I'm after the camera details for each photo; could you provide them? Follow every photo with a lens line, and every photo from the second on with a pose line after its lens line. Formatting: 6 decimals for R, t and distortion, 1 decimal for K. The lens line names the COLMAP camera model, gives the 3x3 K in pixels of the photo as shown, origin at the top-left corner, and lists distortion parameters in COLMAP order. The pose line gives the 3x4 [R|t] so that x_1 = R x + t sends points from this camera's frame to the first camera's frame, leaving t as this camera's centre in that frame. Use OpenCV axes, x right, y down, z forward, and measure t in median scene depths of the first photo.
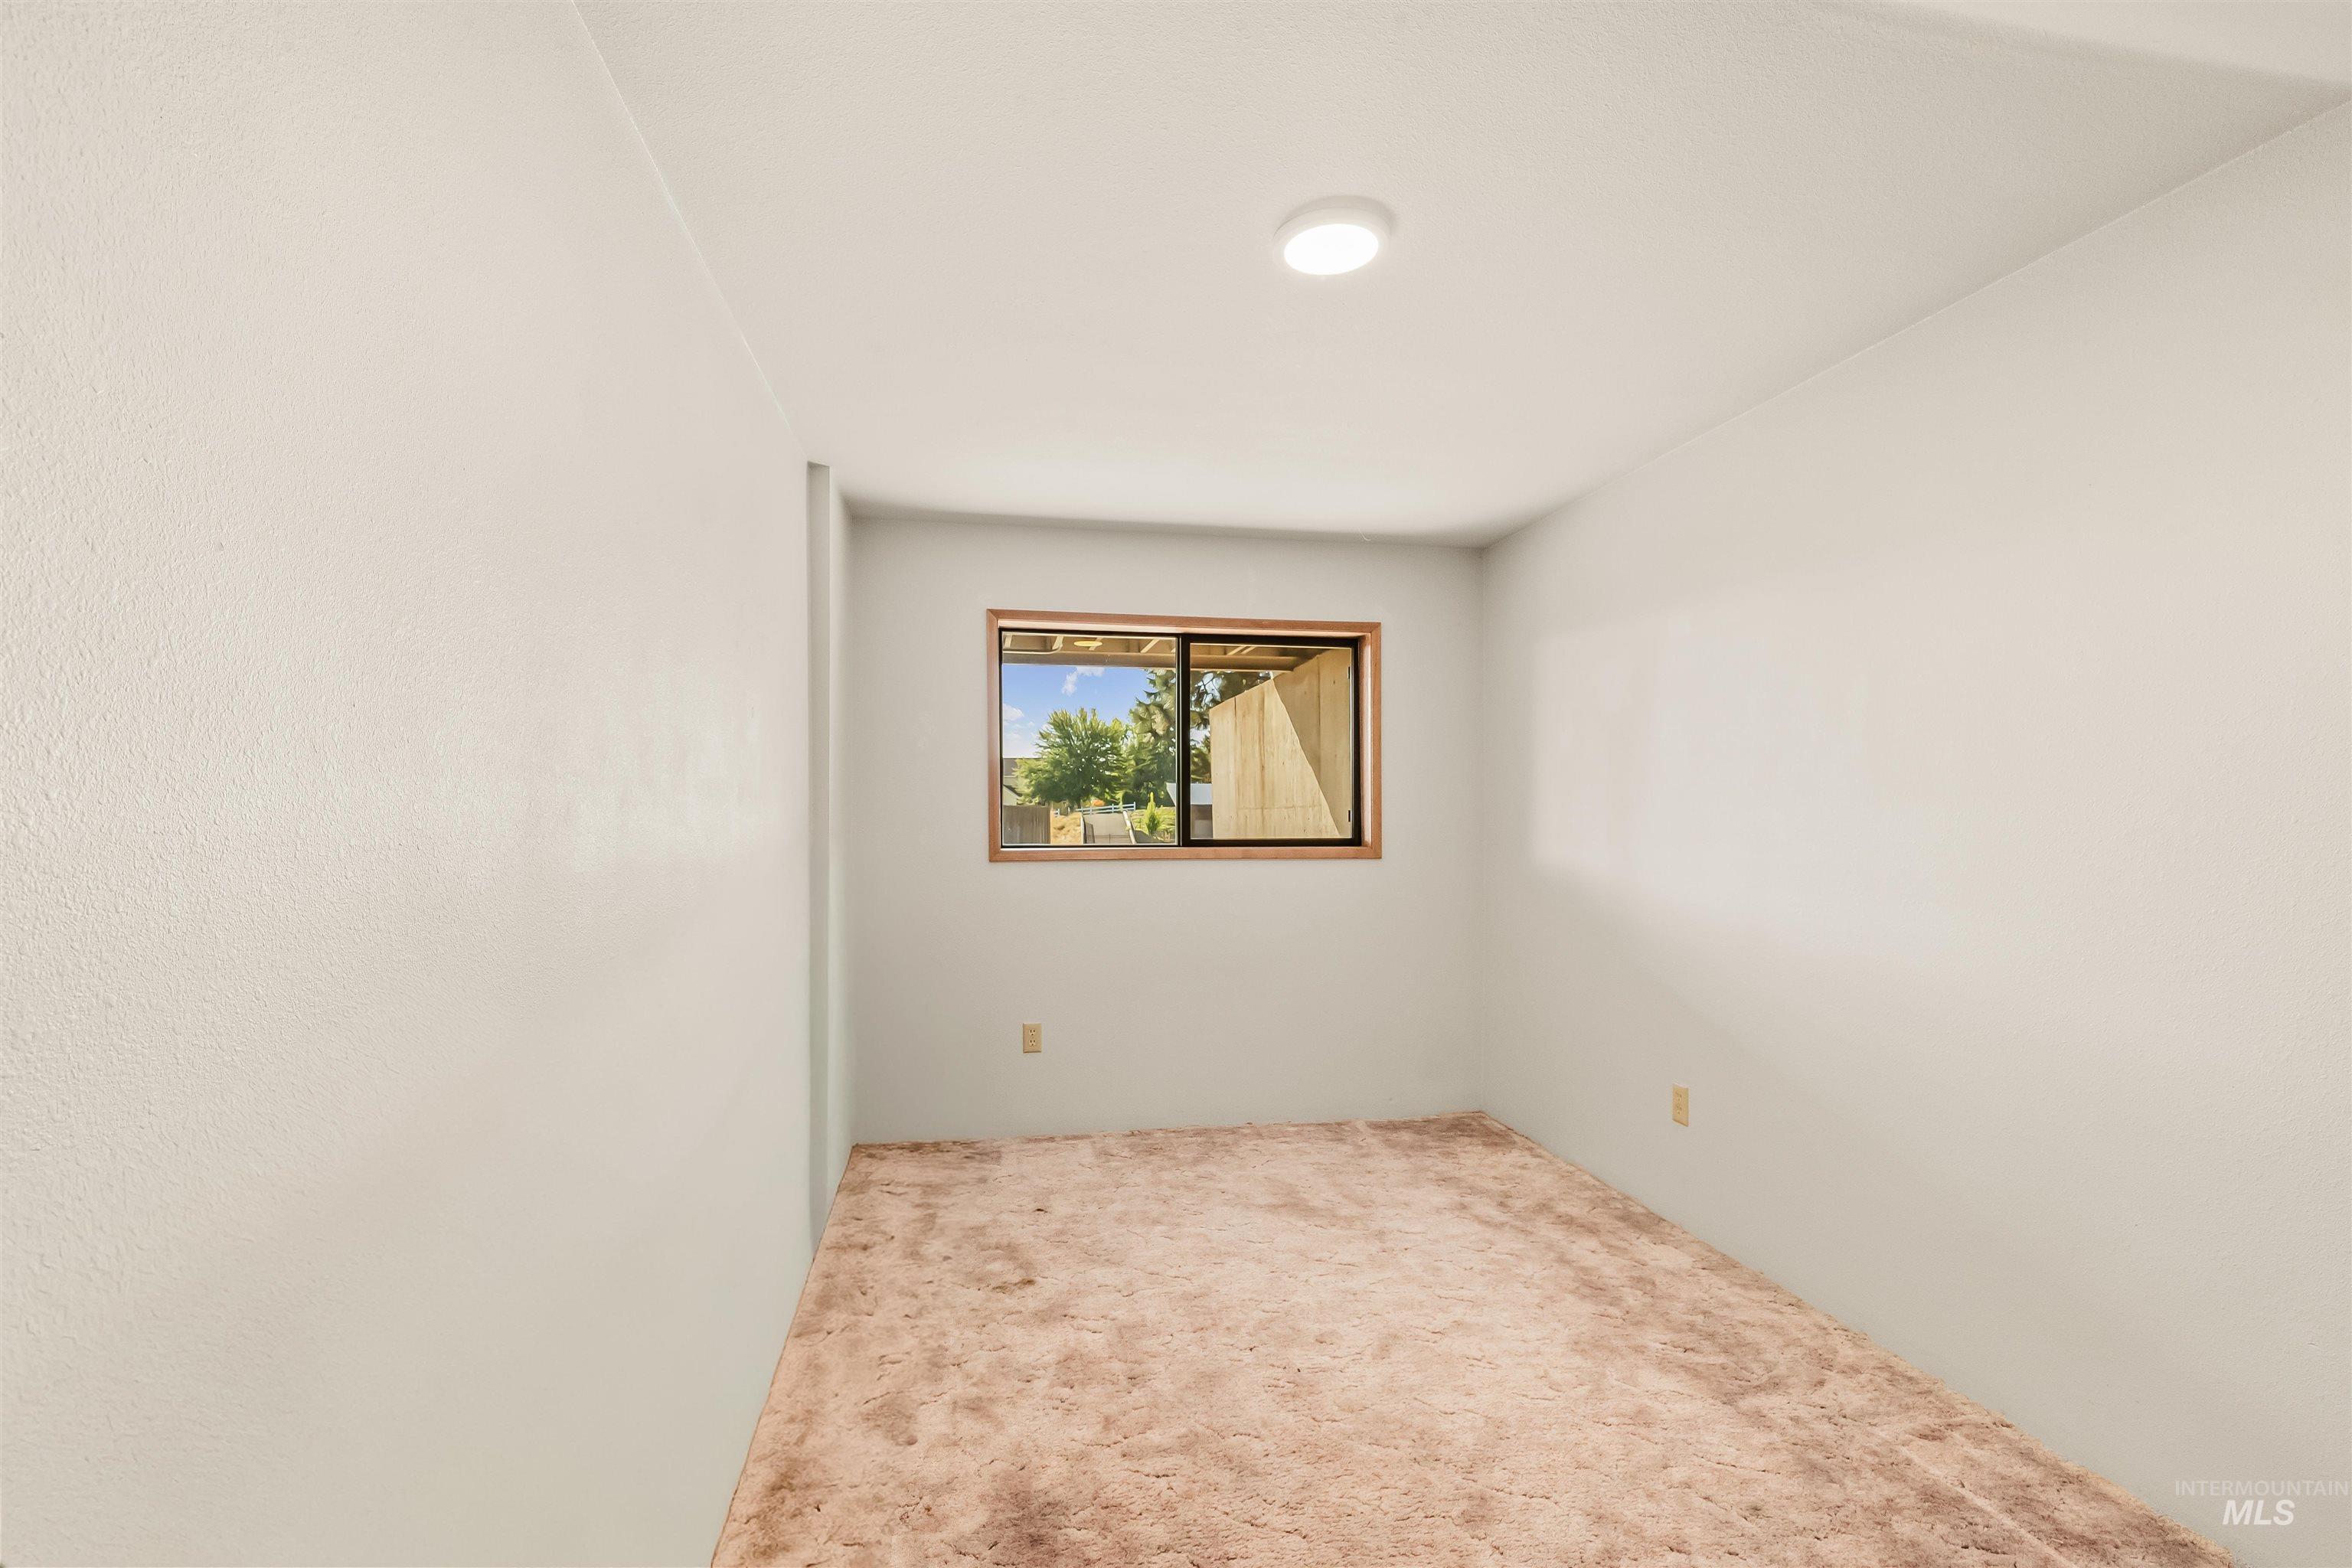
lens RADIAL K [[1075.4, 0, 1182.2], [0, 1075.4, 808.9], [0, 0, 1]] dist [0.000432, 0.000235]
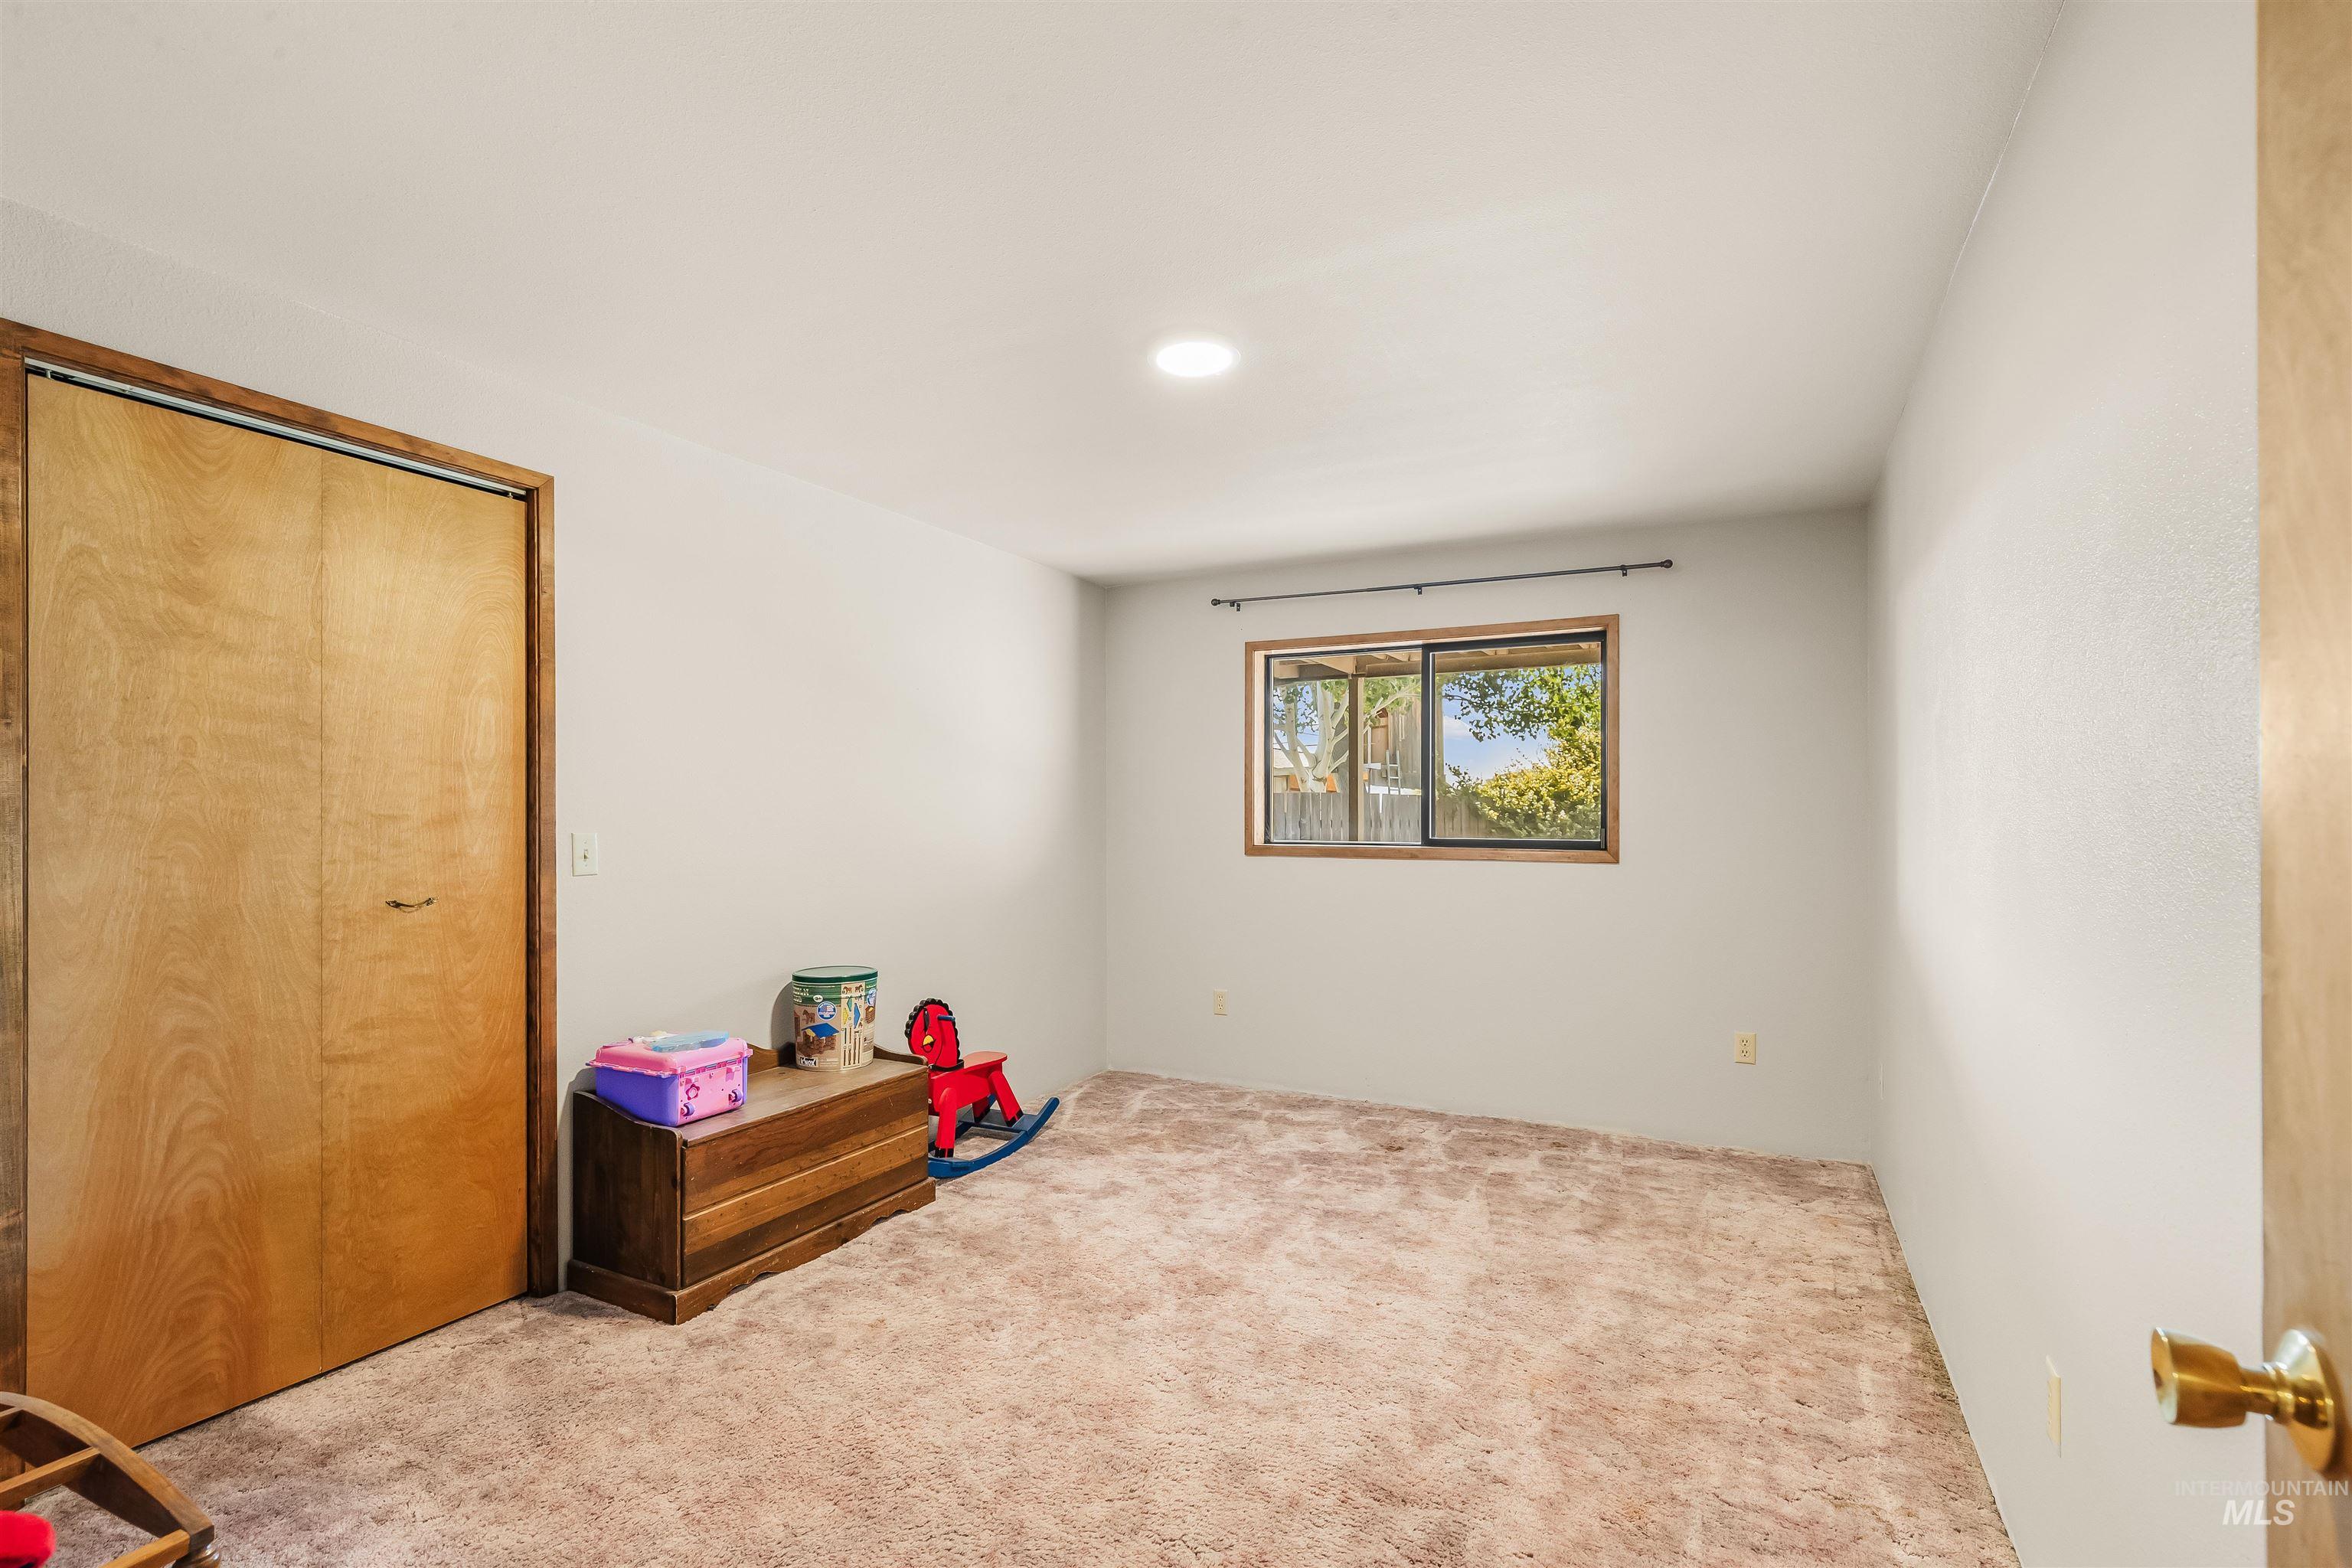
lens RADIAL K [[1075.4, 0, 1182.2], [0, 1075.4, 808.9], [0, 0, 1]] dist [0.000432, 0.000235]
pose [[0.808447, -0.003282, -0.588560, 0.428106], [0.009531, 0.999926, 0.007517, -0.011827], [0.588492, -0.011687, 0.808418, 0.009091]]
